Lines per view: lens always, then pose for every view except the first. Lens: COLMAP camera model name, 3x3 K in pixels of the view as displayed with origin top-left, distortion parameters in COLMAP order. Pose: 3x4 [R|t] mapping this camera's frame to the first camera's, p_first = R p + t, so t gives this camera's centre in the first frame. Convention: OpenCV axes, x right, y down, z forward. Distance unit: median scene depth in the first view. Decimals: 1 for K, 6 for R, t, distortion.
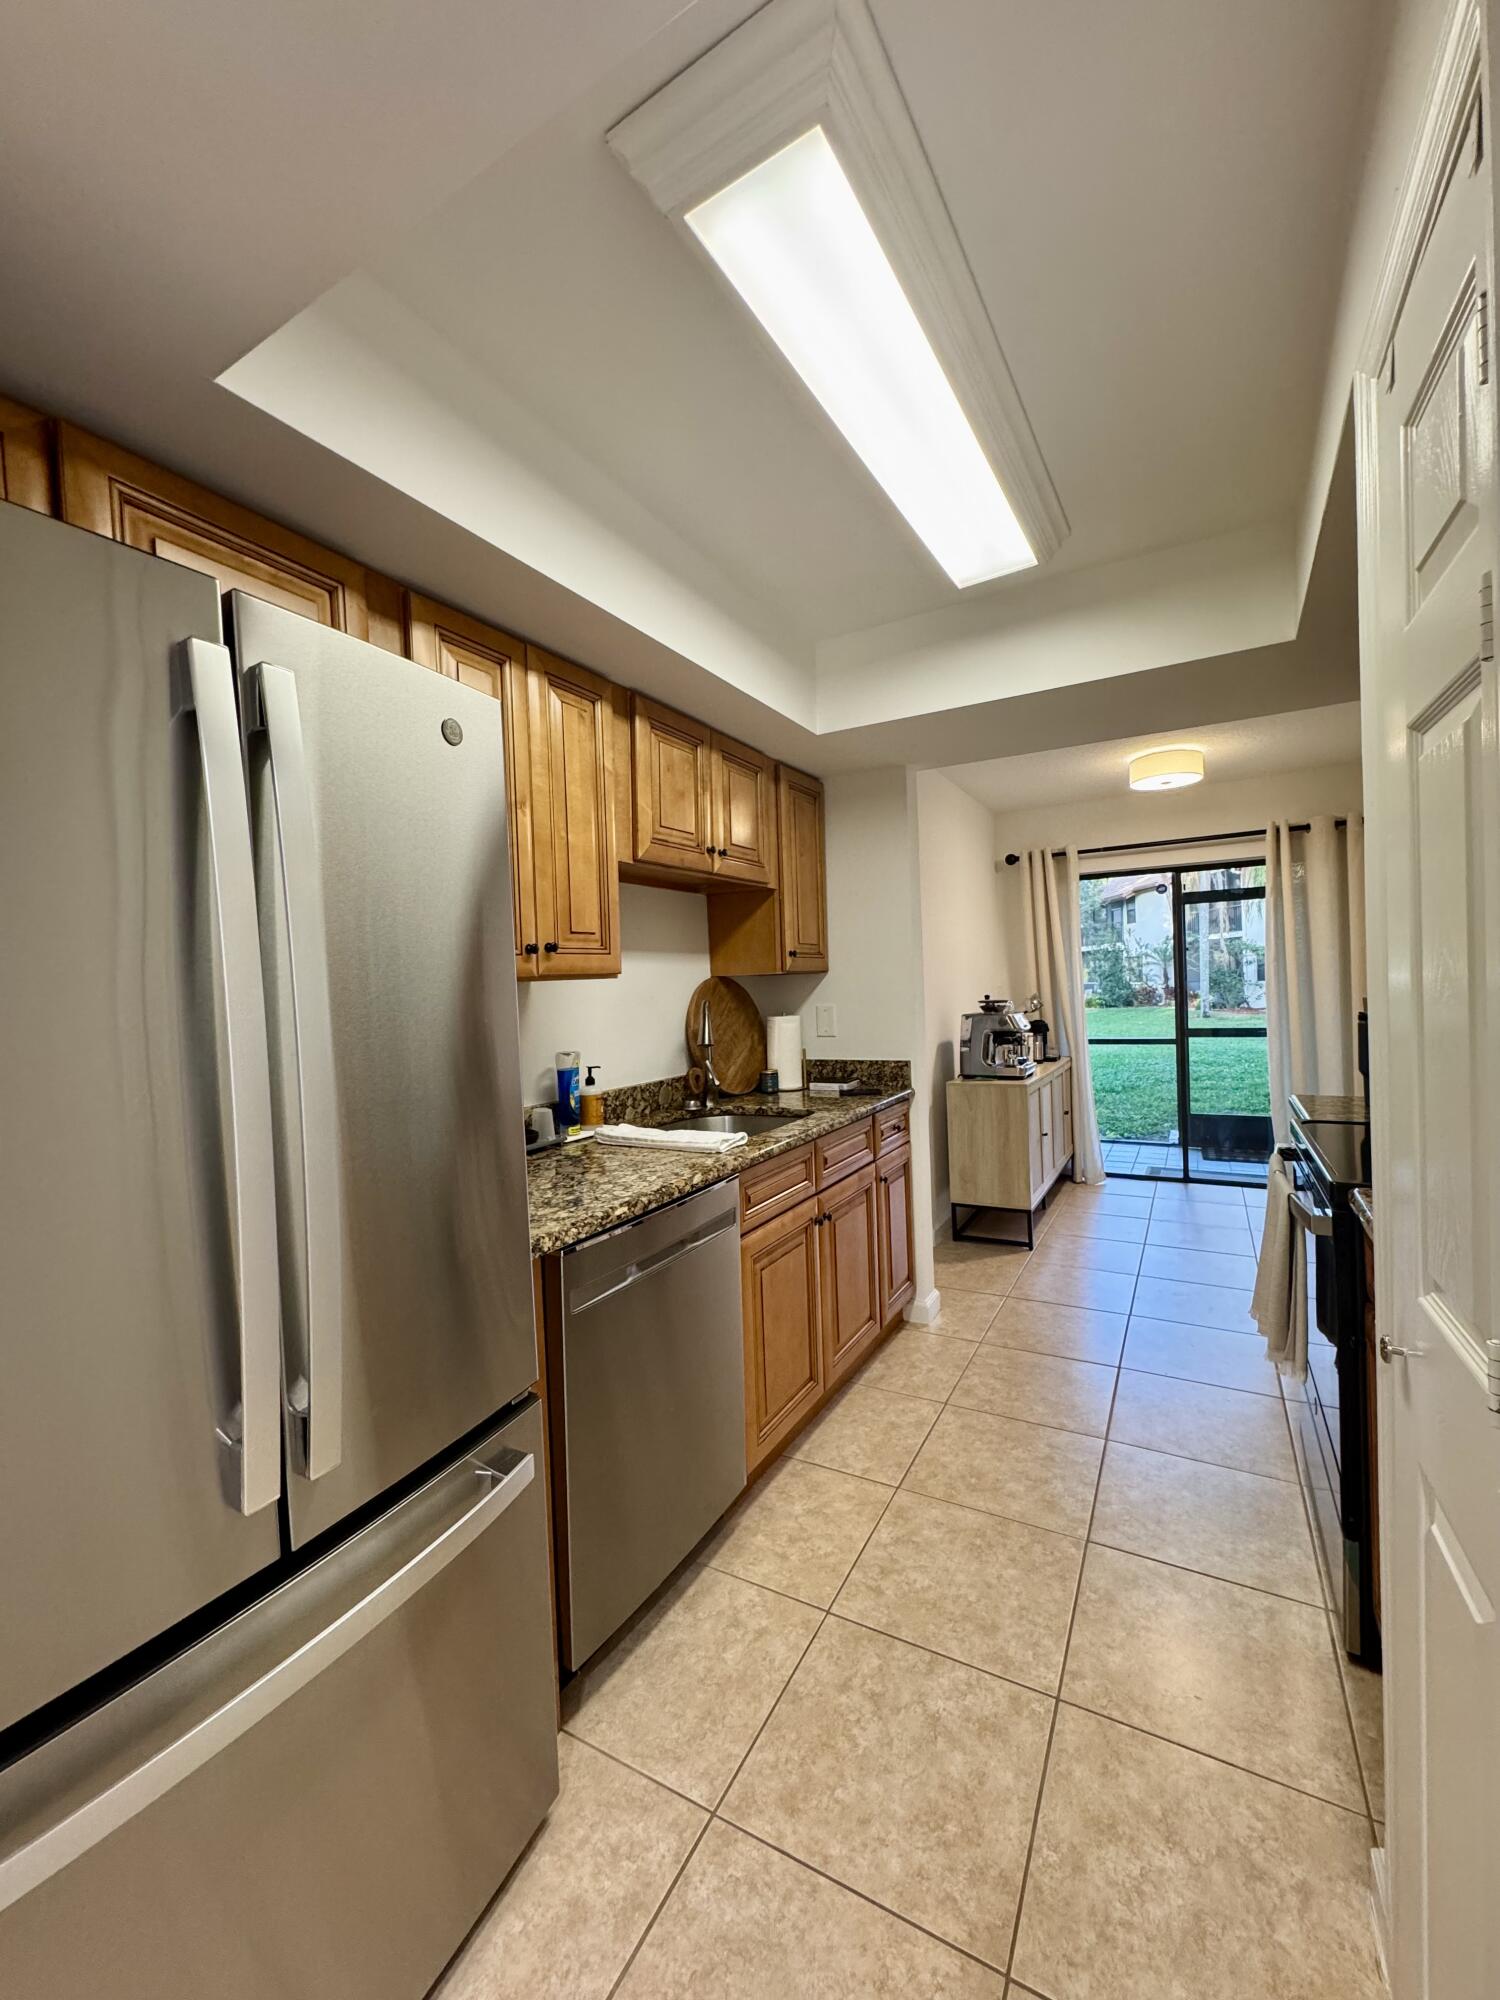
lens RADIAL K [[788.0, 0, 746.5], [0, 788.0, 1000.6], [0, 0, 1]] dist [-0.000654, -0.000065]
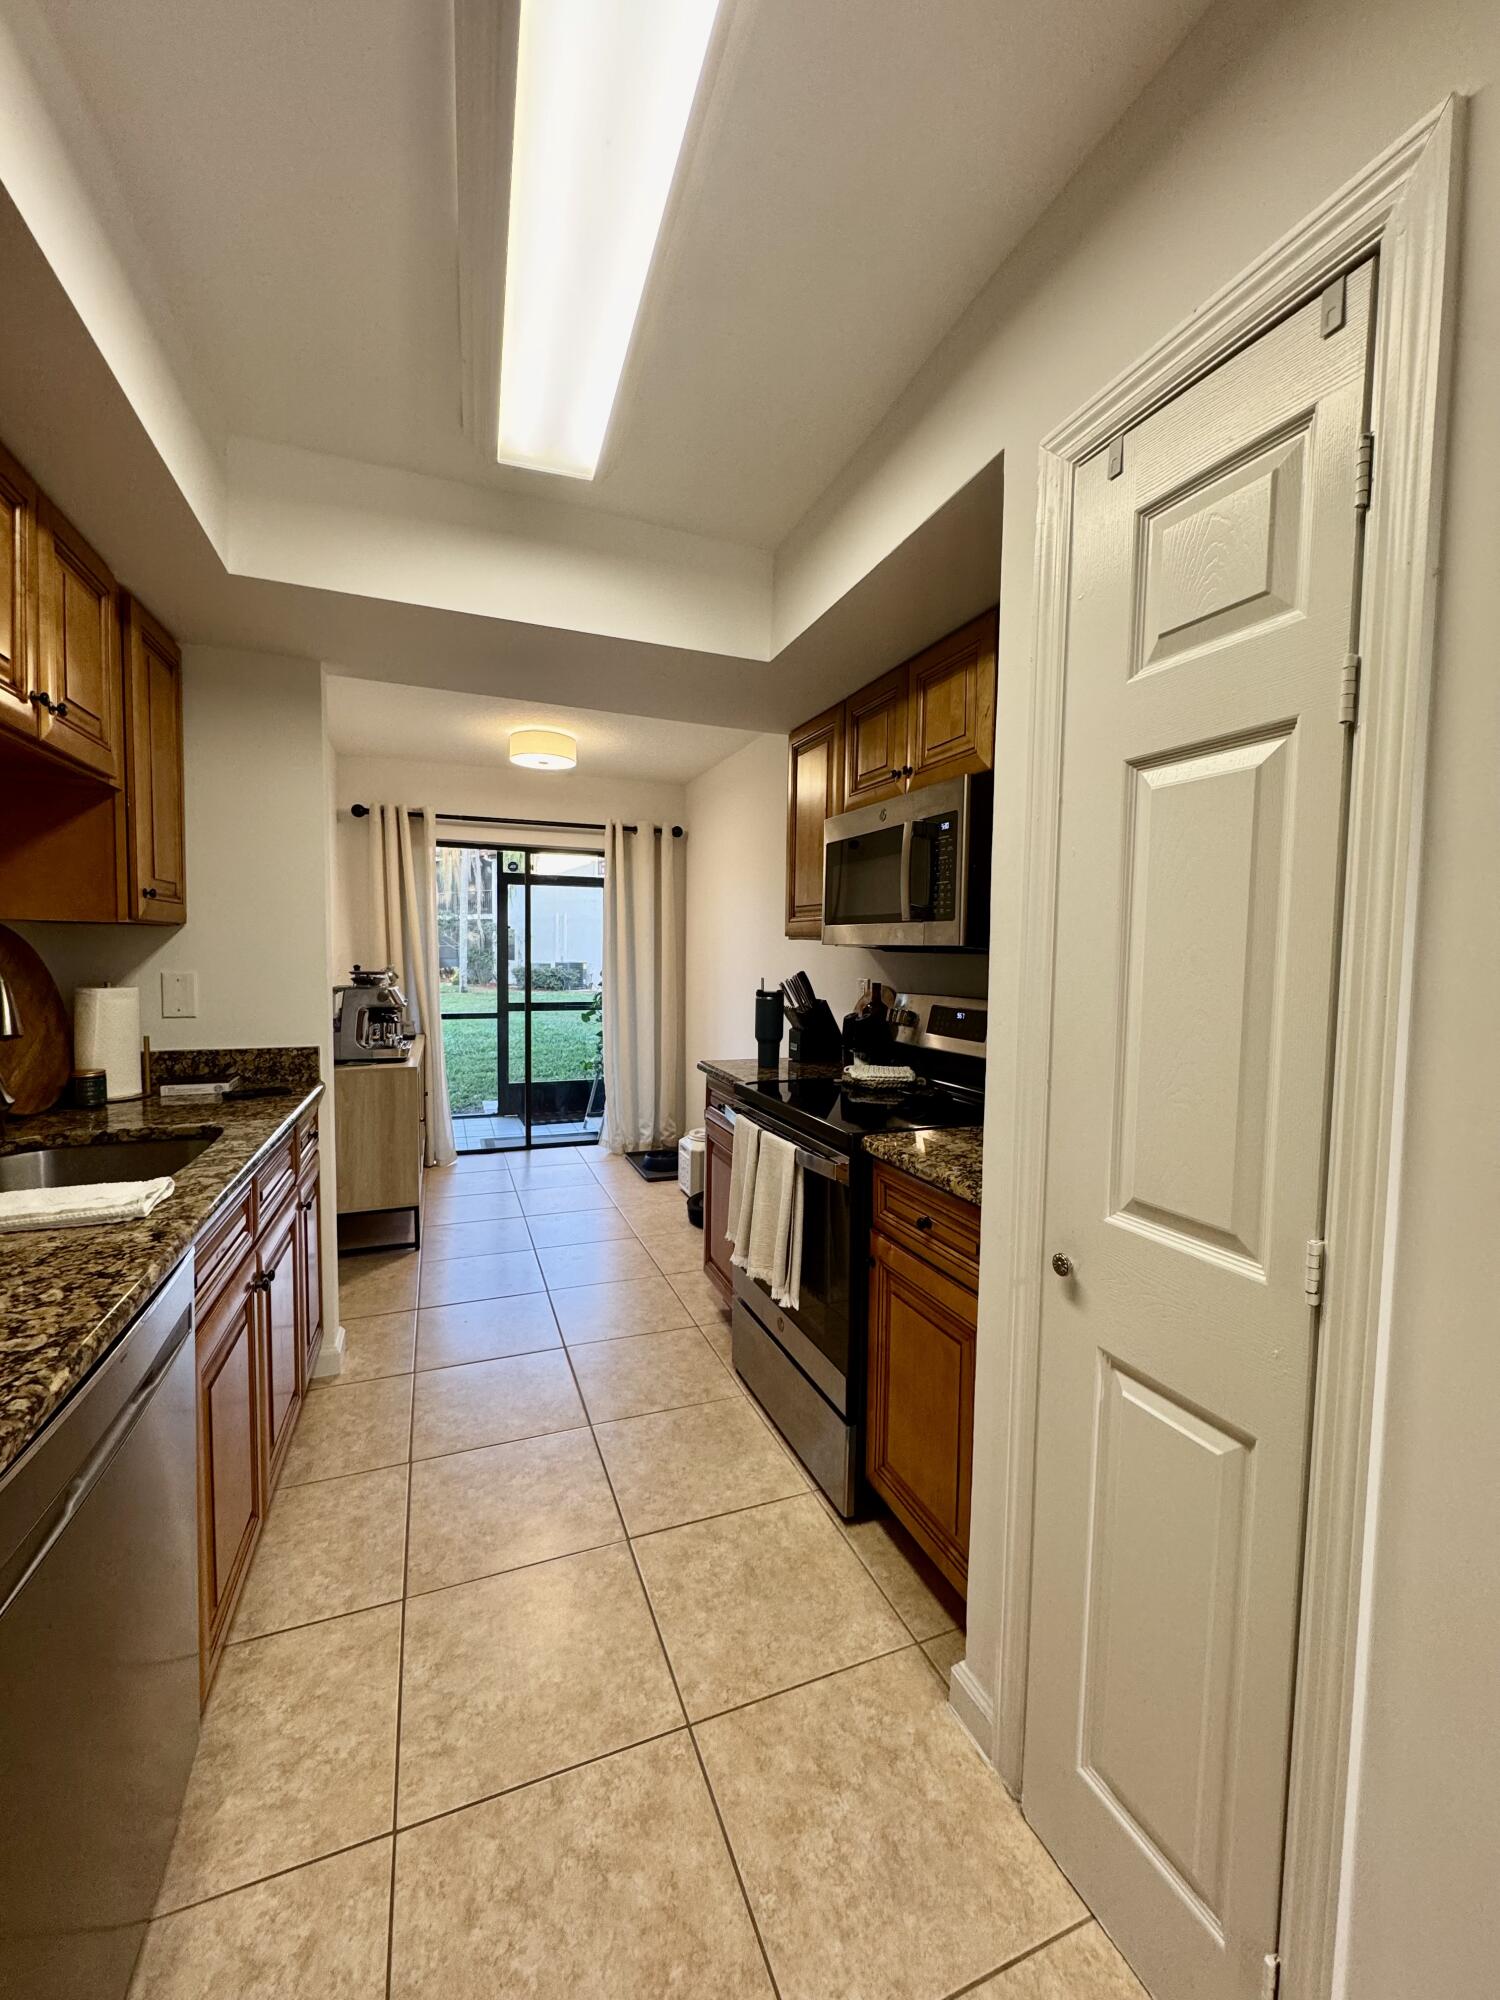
lens RADIAL K [[797.7, 0, 752.9], [0, 797.7, 999.5], [0, 0, 1]] dist [-0.002680, 0.001081]
pose [[0.630753, -0.000786, 0.775983, -0.131989], [-0.023532, 0.999520, 0.020141, 0.003767], [-0.775627, -0.030964, 0.630432, 0.172027]]
